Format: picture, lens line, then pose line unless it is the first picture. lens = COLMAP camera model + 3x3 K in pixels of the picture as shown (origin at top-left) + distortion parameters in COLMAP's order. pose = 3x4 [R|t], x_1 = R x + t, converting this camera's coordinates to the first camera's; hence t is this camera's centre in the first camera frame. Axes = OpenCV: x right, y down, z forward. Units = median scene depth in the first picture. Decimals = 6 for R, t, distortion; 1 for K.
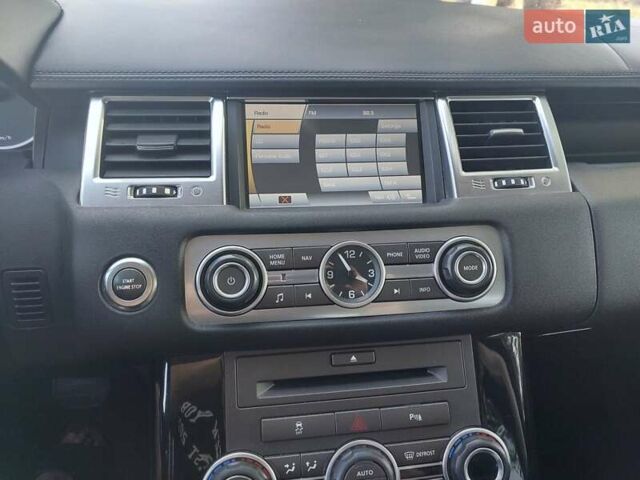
lens RADIAL K [[441.8, 0, 318.0], [0, 441.8, 242.2], [0, 0, 1]] dist [0.019742, -0.019811]
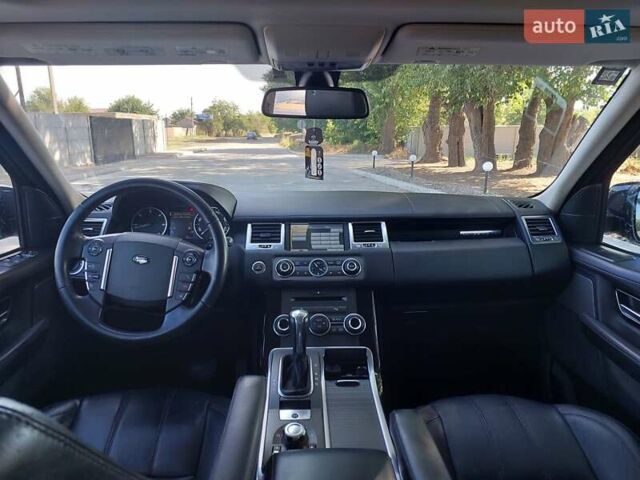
lens RADIAL K [[441.8, 0, 319.5], [0, 441.8, 239.2], [0, 0, 1]] dist [0.019742, -0.019811]
pose [[0.994455, -0.011438, -0.104535, 0.432567], [-0.021553, 0.950797, -0.309064, 0.889384], [0.102926, 0.309603, 0.945279, -2.283515]]
